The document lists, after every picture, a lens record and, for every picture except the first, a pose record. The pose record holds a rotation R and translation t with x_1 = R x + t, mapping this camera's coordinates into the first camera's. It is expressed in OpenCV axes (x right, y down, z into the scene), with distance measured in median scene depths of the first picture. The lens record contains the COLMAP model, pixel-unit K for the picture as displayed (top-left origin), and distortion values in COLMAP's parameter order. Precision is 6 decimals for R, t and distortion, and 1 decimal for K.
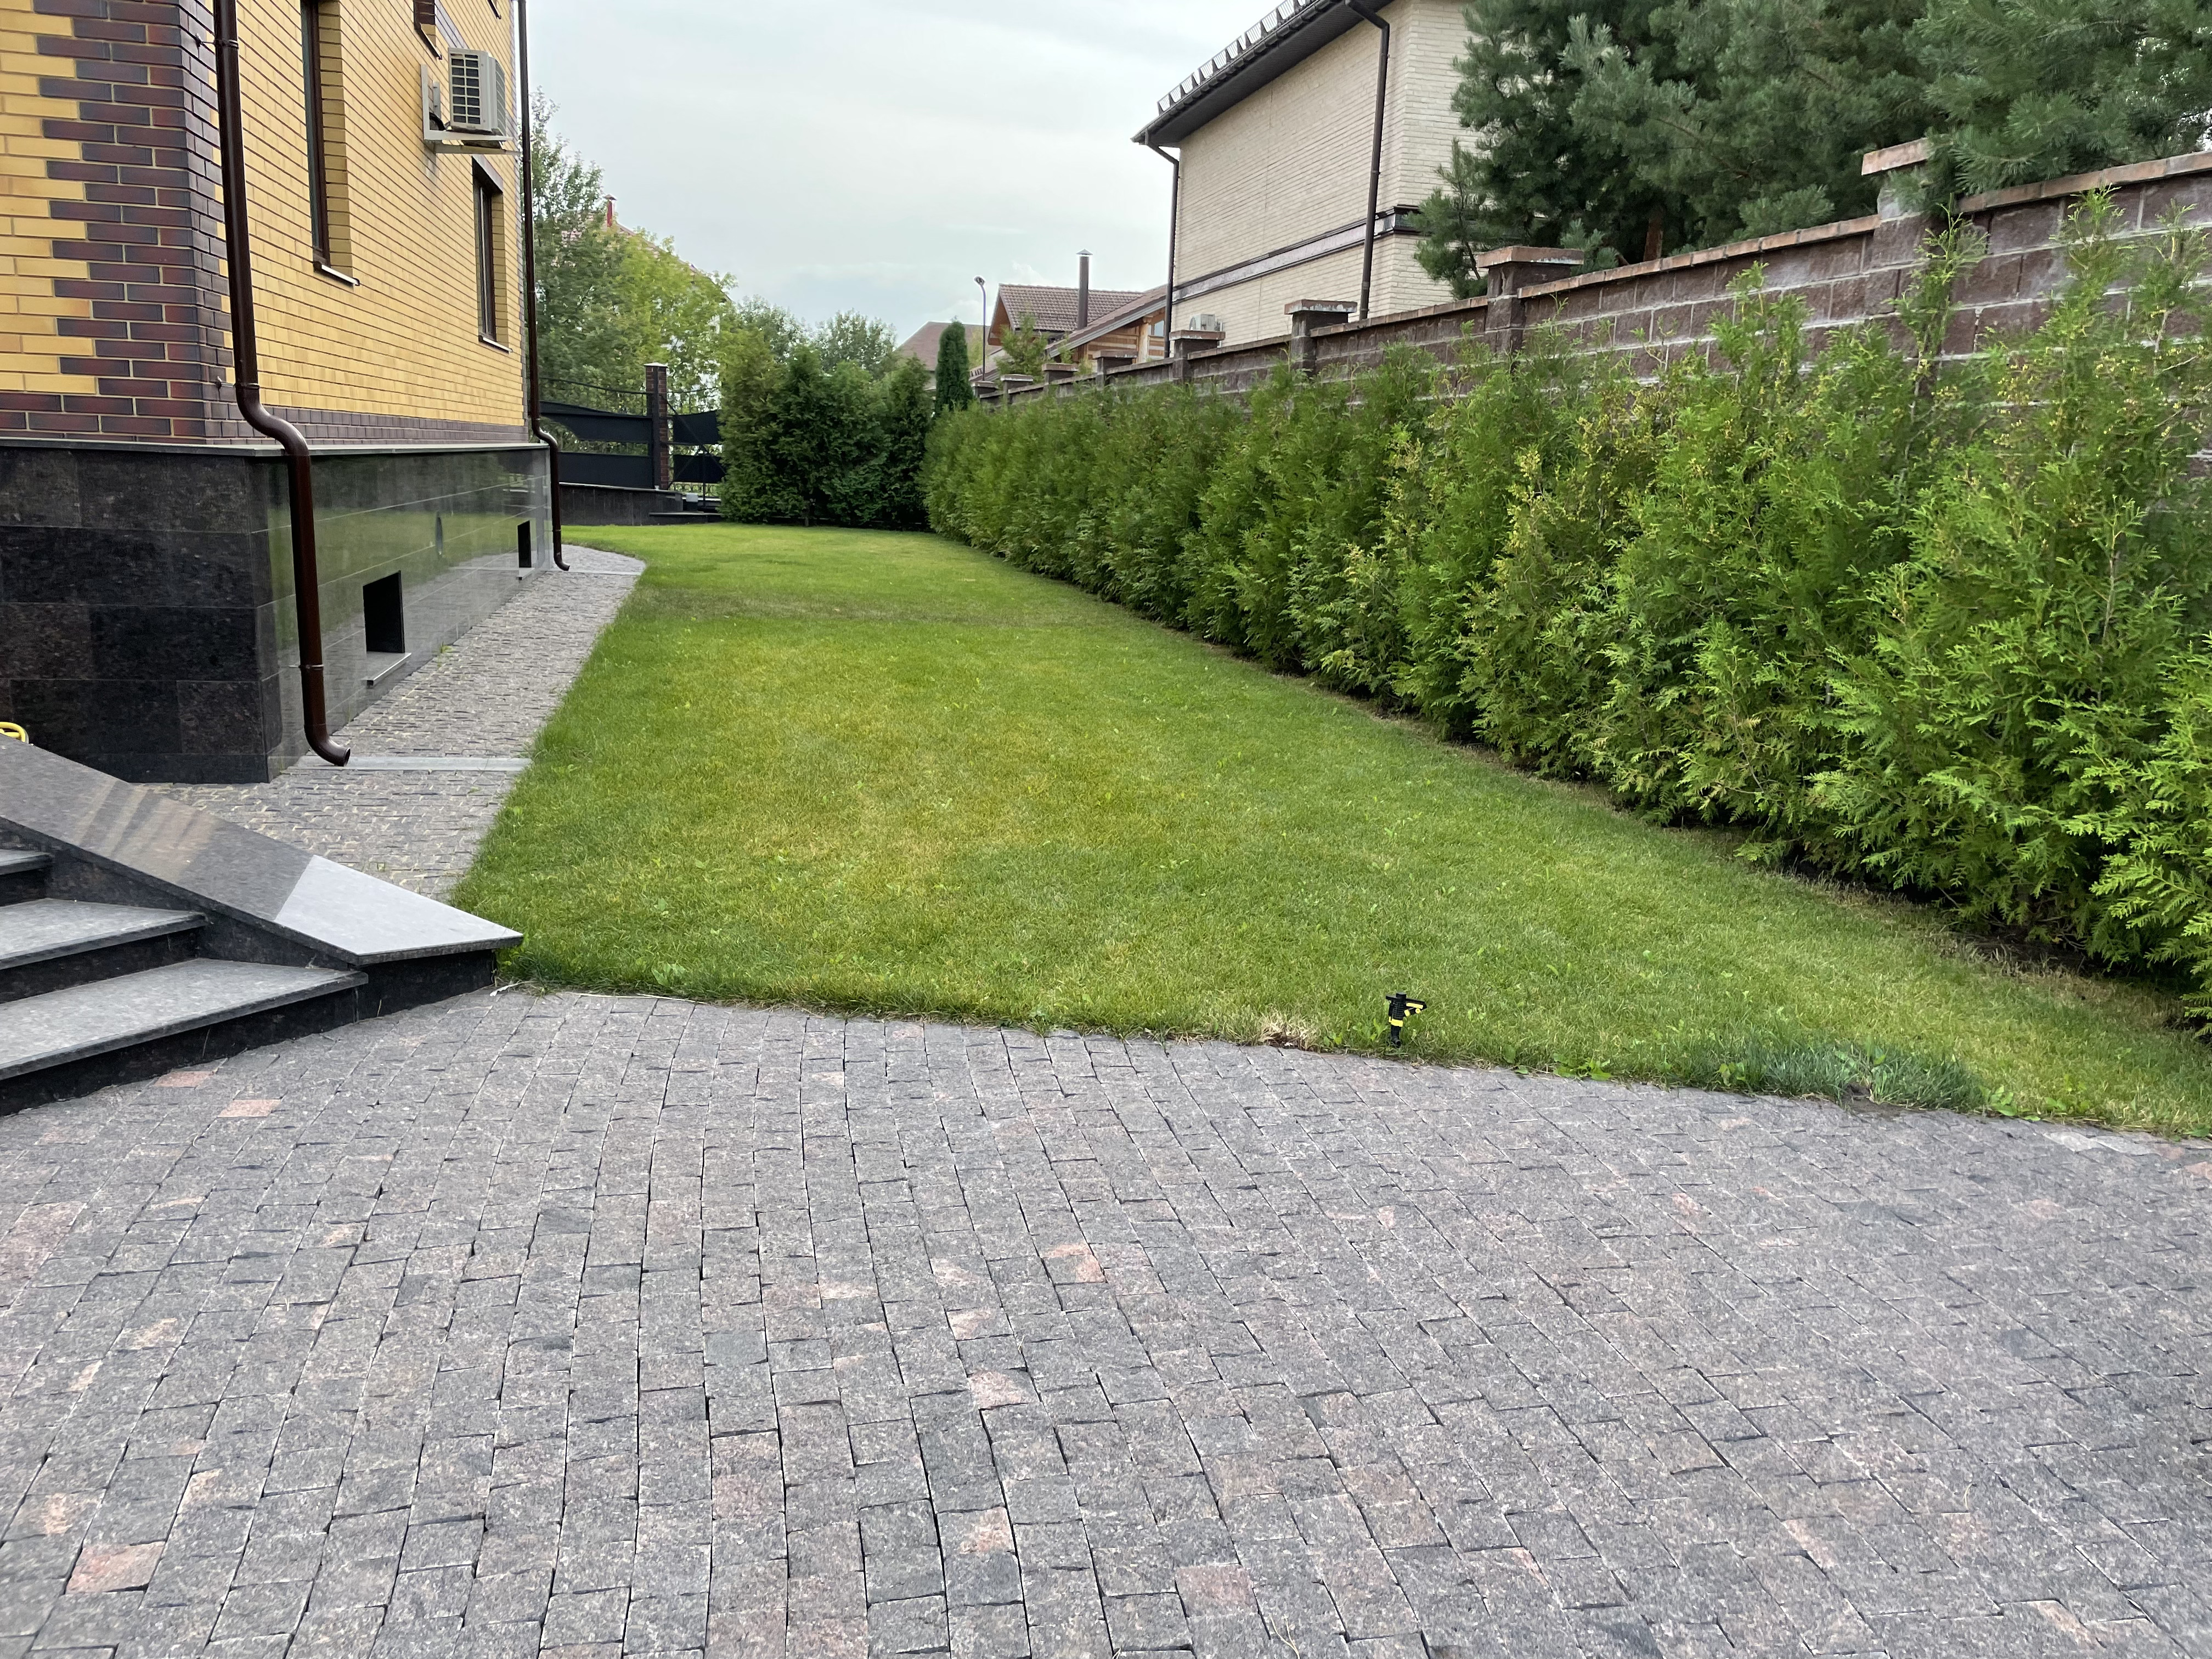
lens RADIAL K [[1664.1, 0, 1100.0], [0, 1664.1, 844.8], [0, 0, 1]] dist [0.078628, -0.101444]
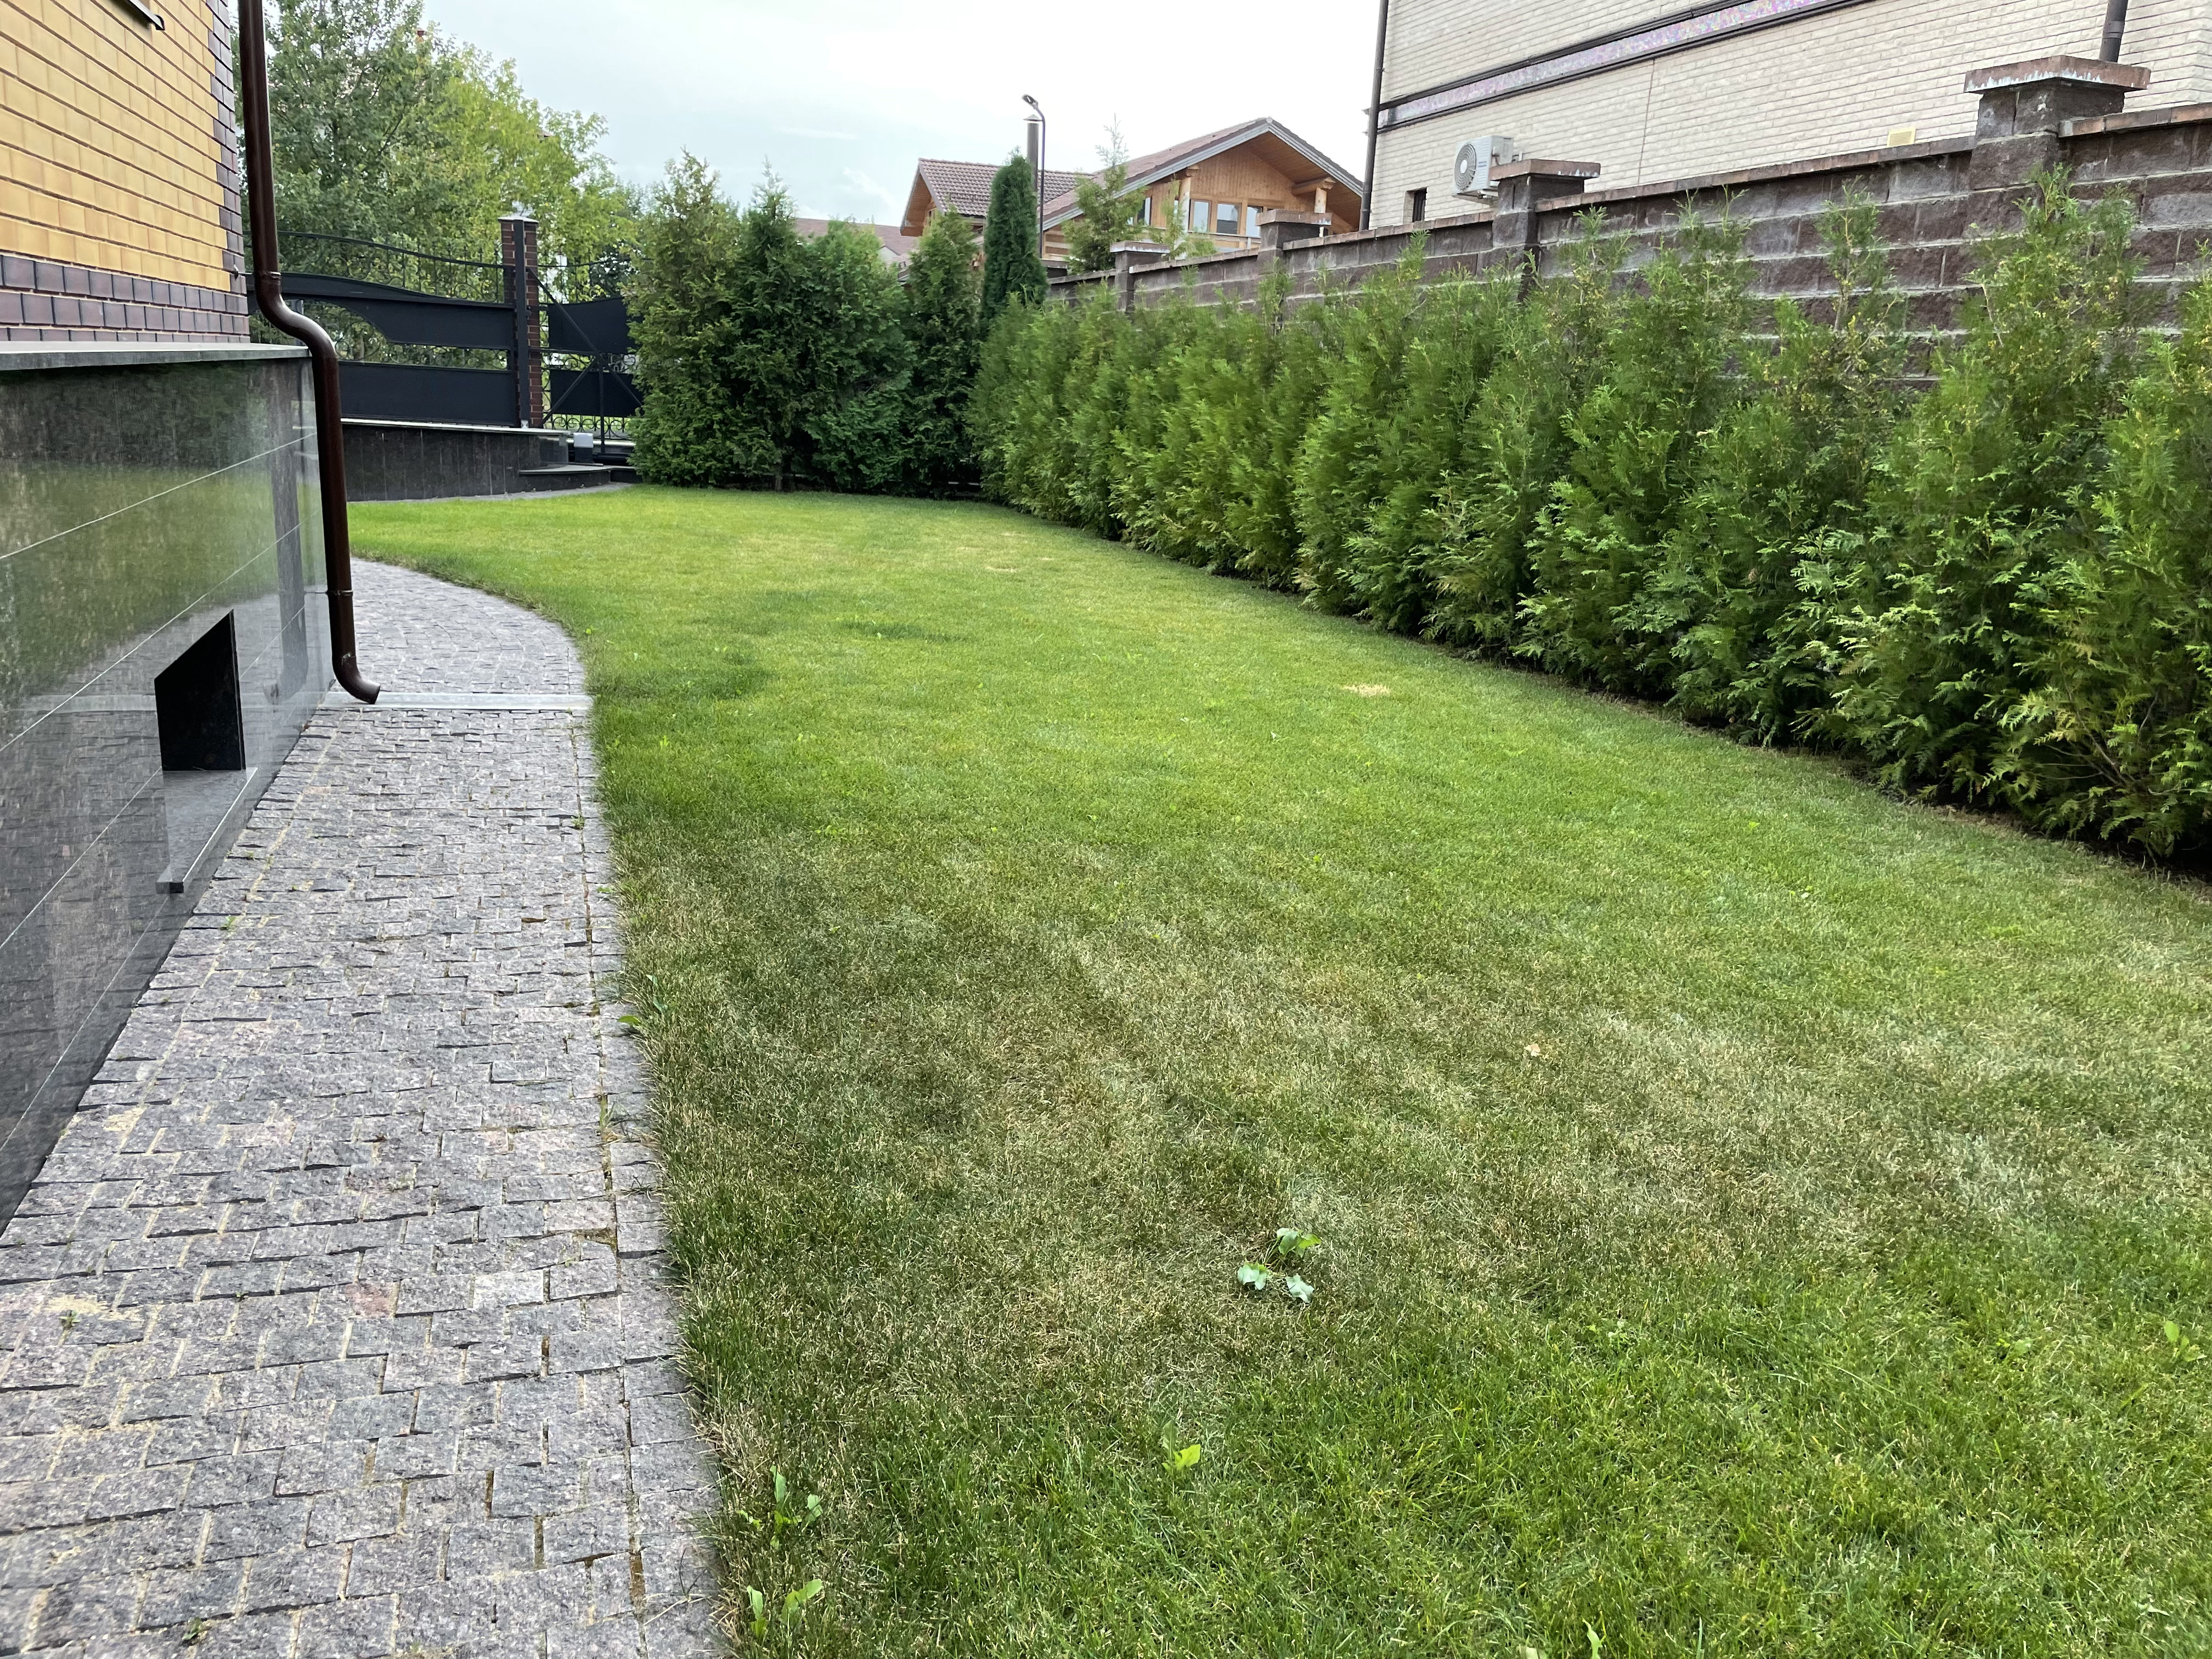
lens RADIAL K [[1664.1, 0, 1095.0], [0, 1664.1, 821.2], [0, 0, 1]] dist [0.078628, -0.101444]
pose [[0.995610, -0.009508, 0.093112, -0.119290], [0.006256, 0.999362, 0.035161, -0.091014], [-0.093387, -0.034425, 0.995035, 0.378558]]
